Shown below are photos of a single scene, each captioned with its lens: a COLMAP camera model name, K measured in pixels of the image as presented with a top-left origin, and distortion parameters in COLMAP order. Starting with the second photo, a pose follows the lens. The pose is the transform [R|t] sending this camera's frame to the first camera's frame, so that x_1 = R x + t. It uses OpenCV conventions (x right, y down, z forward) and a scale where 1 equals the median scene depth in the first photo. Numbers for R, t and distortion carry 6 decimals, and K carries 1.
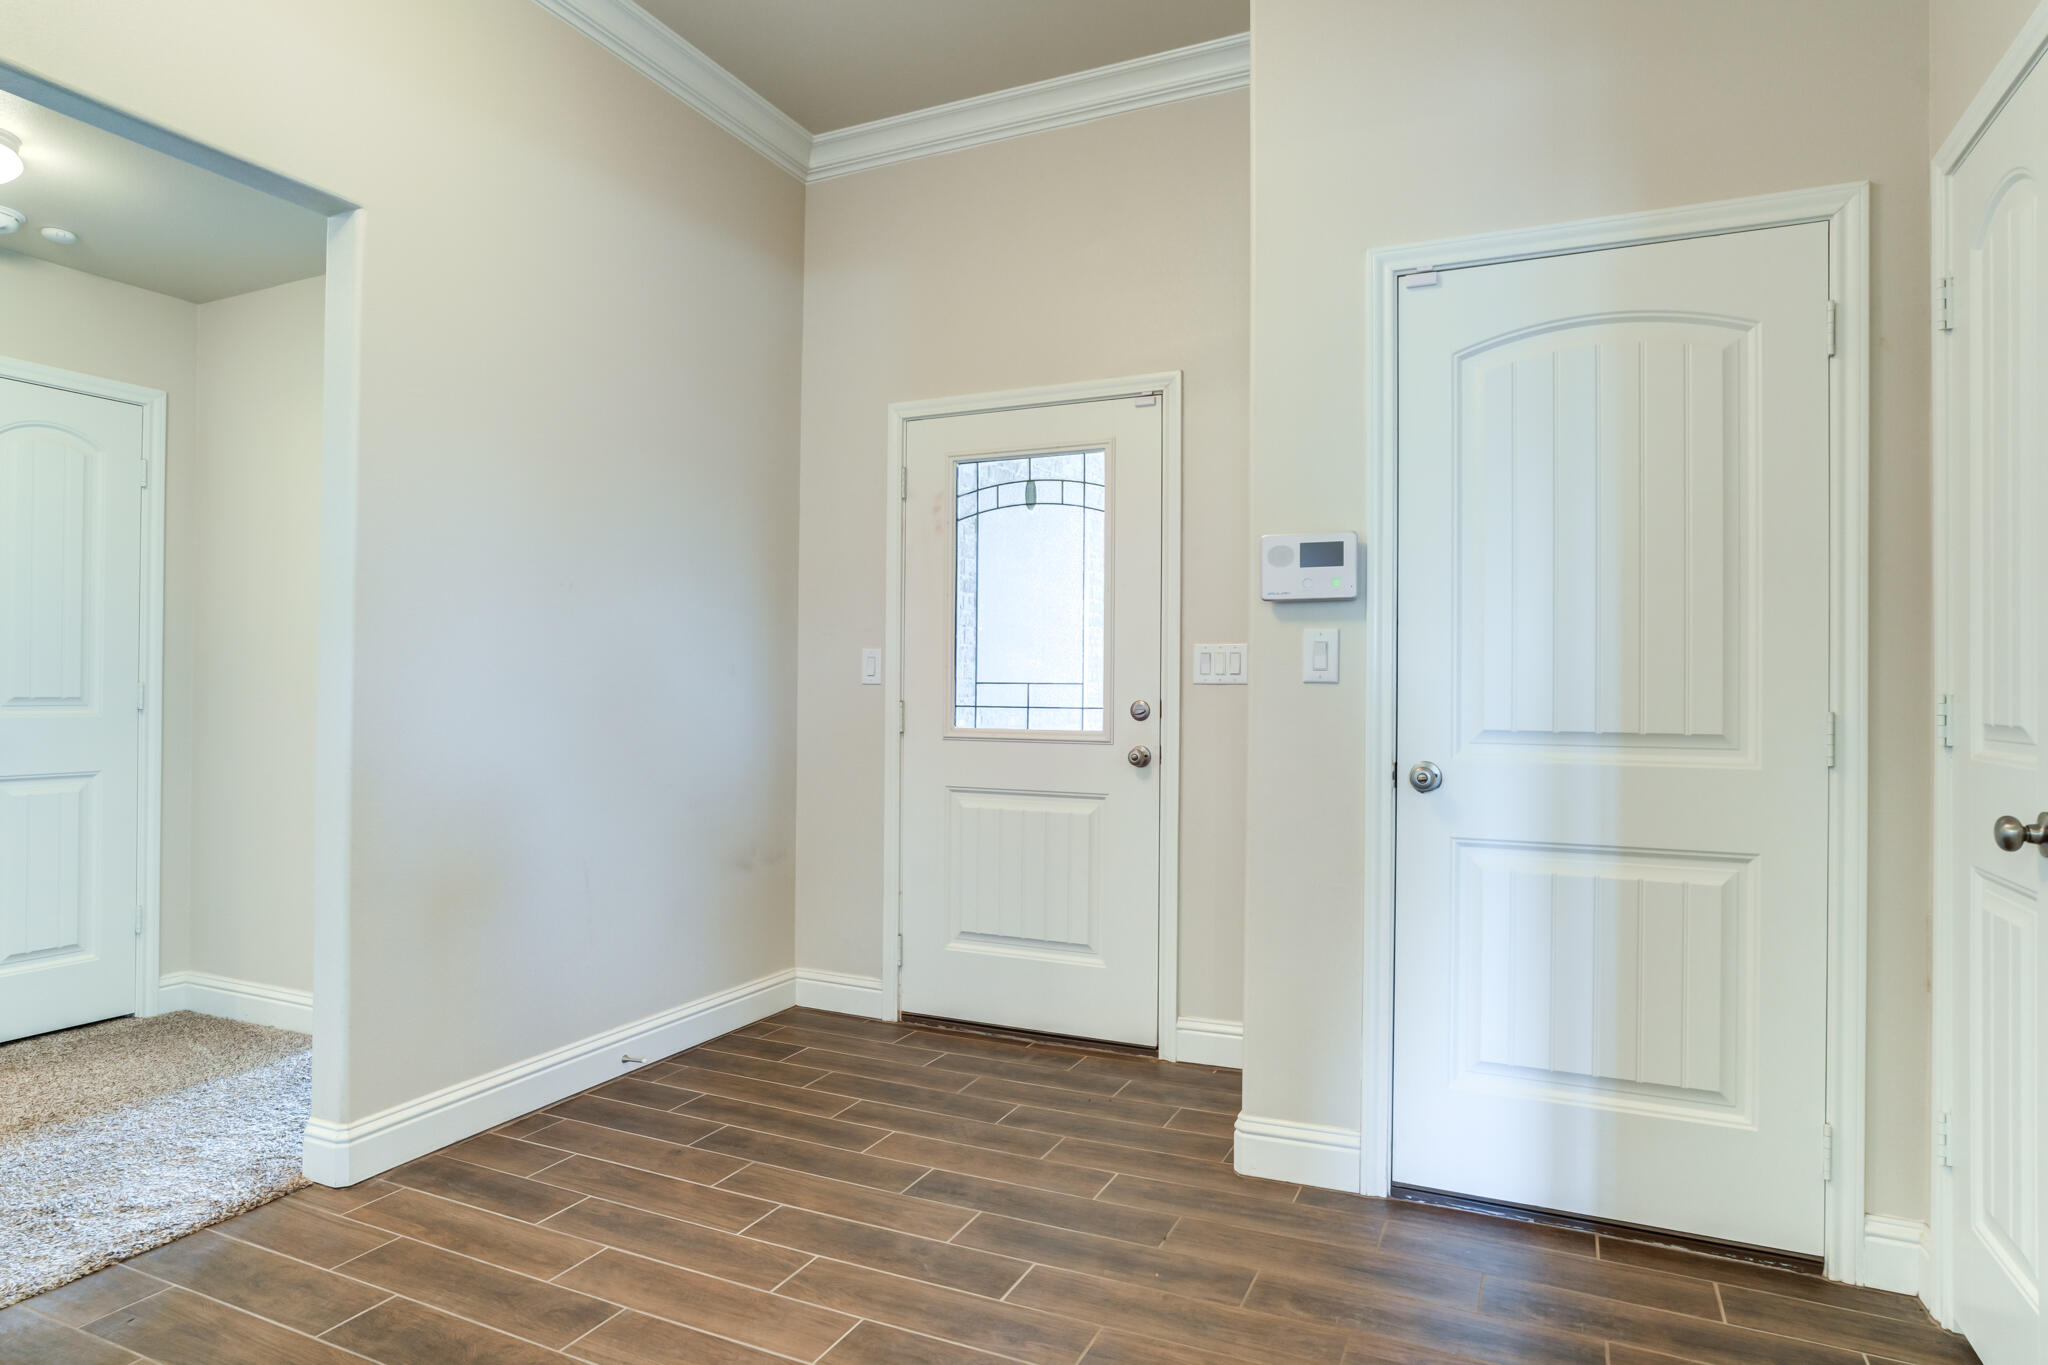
lens RADIAL K [[1125.3, 0, 1035.8], [0, 1125.3, 688.4], [0, 0, 1]] dist [-0.038119, 0.020653]
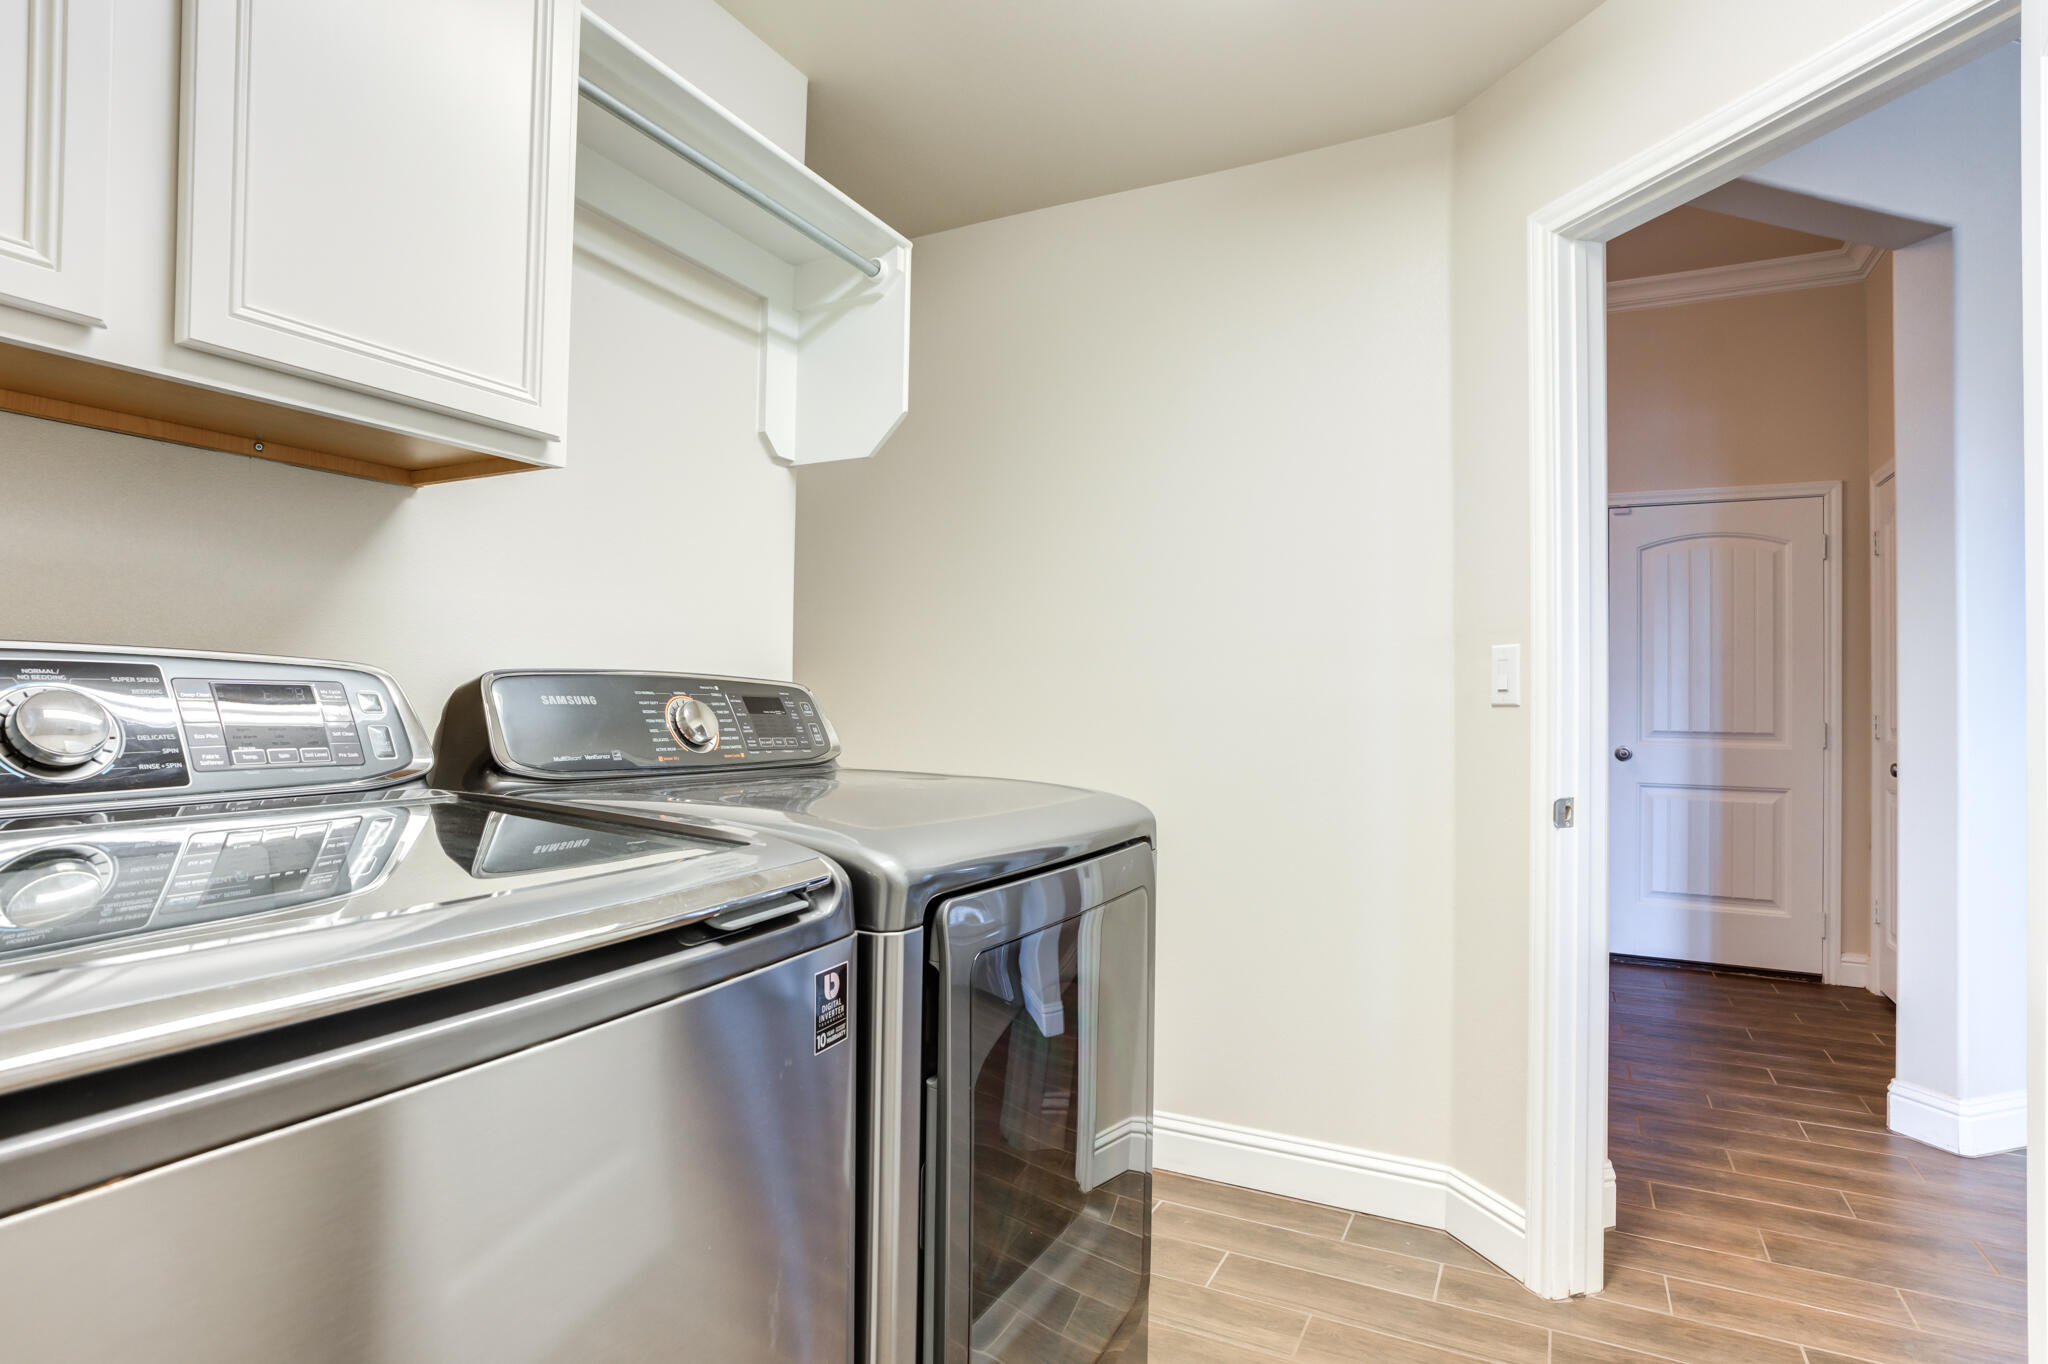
lens RADIAL K [[1069.7, 0, 1016.9], [0, 1069.7, 691.9], [0, 0, 1]] dist [-0.029536, 0.011430]
pose [[0.999694, -0.001609, -0.024683, -0.786022], [0.001584, 0.999998, -0.001018, -0.038039], [0.024684, 0.000979, 0.999695, -1.068277]]
